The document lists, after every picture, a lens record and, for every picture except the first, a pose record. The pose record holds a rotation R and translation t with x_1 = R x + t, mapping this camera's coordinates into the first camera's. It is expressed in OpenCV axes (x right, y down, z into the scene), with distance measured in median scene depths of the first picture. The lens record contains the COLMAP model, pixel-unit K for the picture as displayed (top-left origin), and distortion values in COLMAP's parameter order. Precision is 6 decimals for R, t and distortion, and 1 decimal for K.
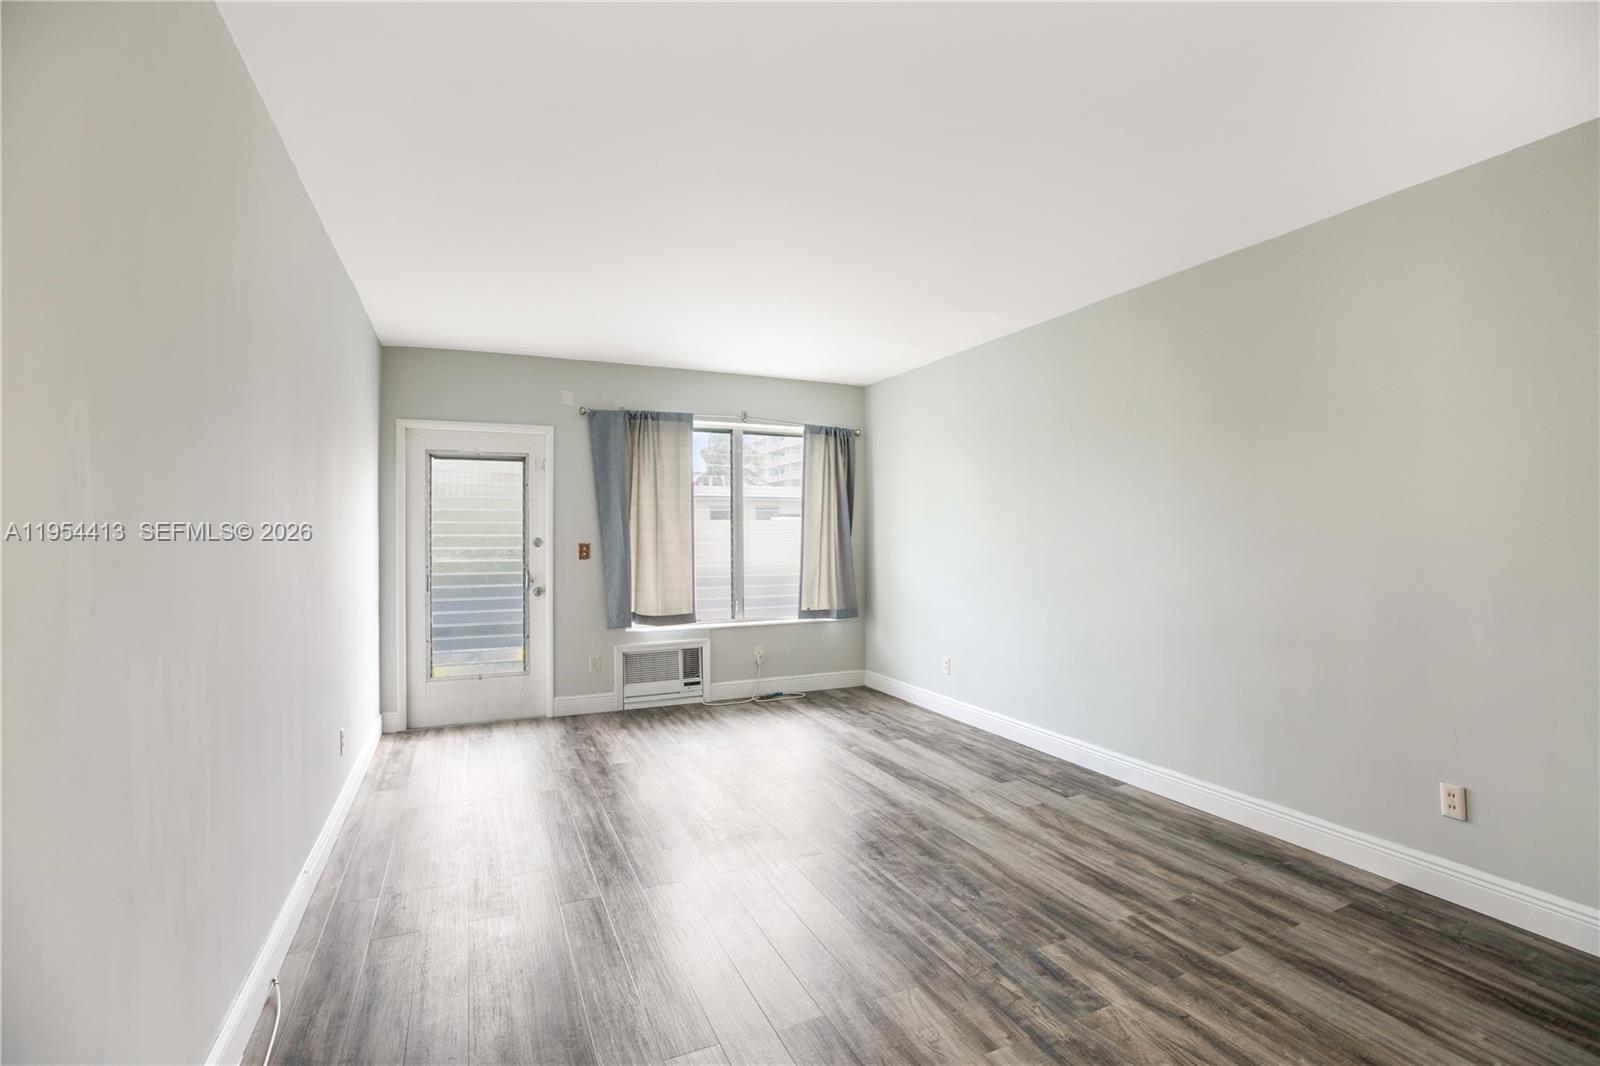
lens RADIAL K [[749.2, 0, 808.9], [0, 749.2, 527.1], [0, 0, 1]] dist [-0.039181, 0.010874]
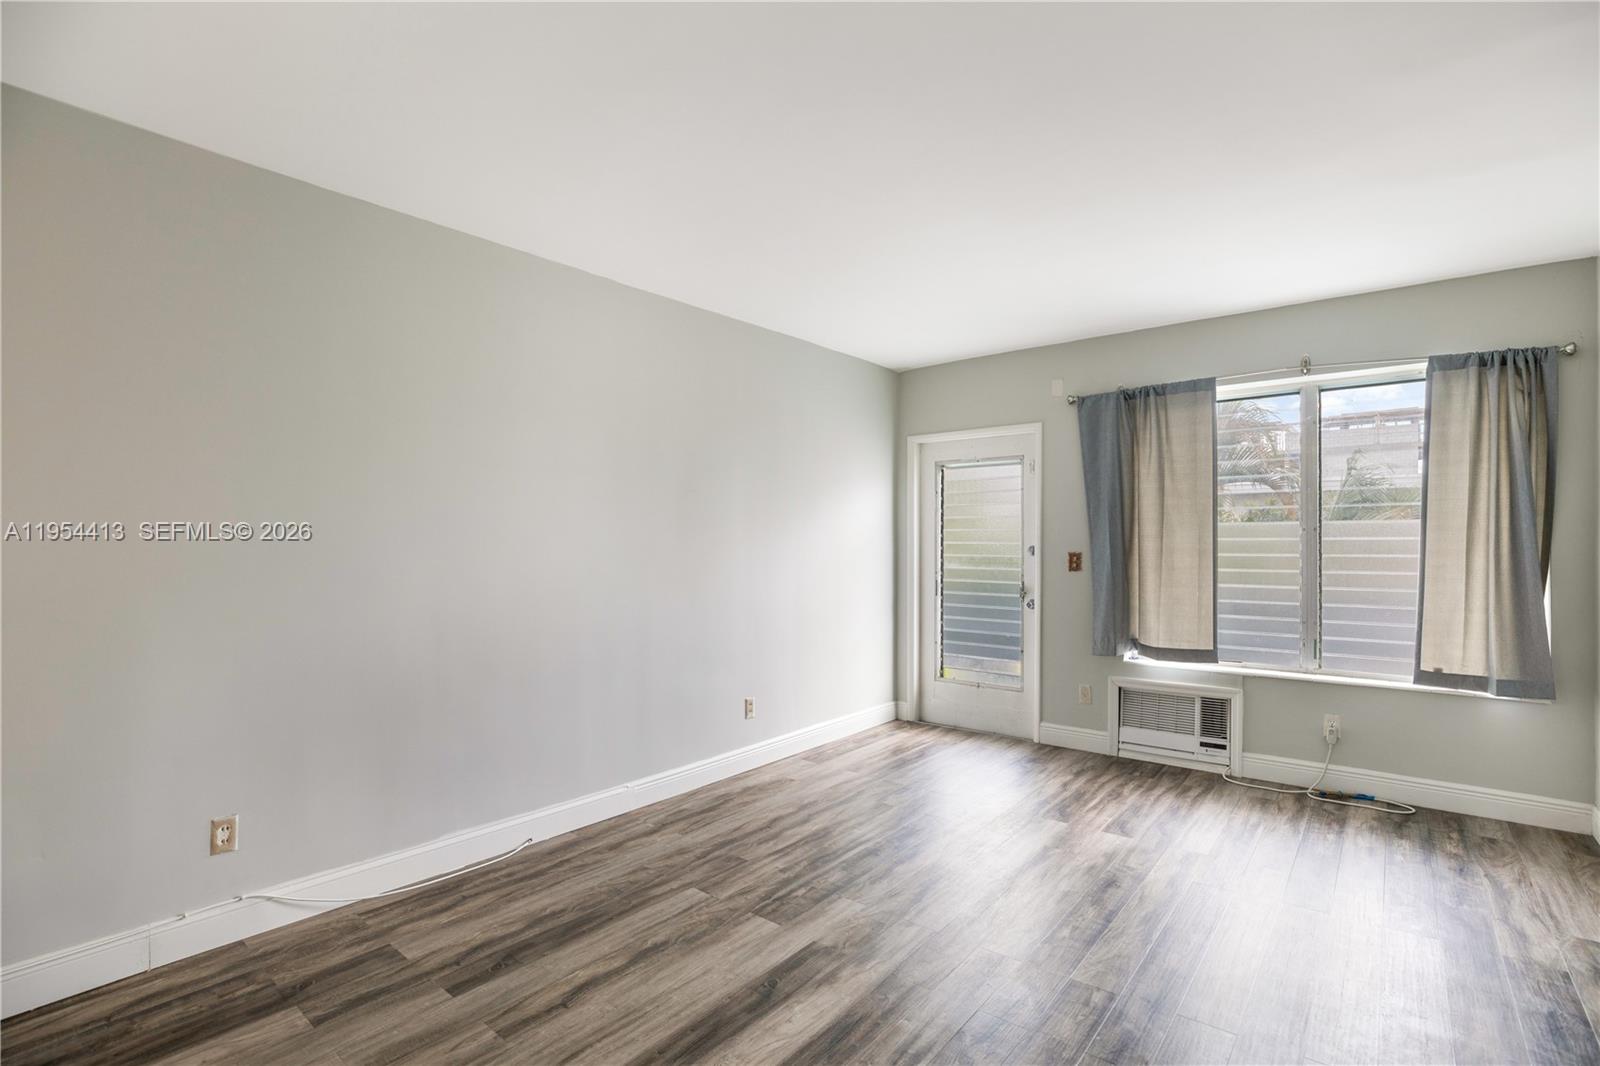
lens RADIAL K [[749.2, 0, 797.1], [0, 749.2, 548.4], [0, 0, 1]] dist [-0.039181, 0.010874]
pose [[0.431875, 0.011494, -0.901860, 0.344769], [0.008648, 0.999820, 0.016884, -0.000560], [0.901892, -0.015090, 0.431698, 0.341568]]
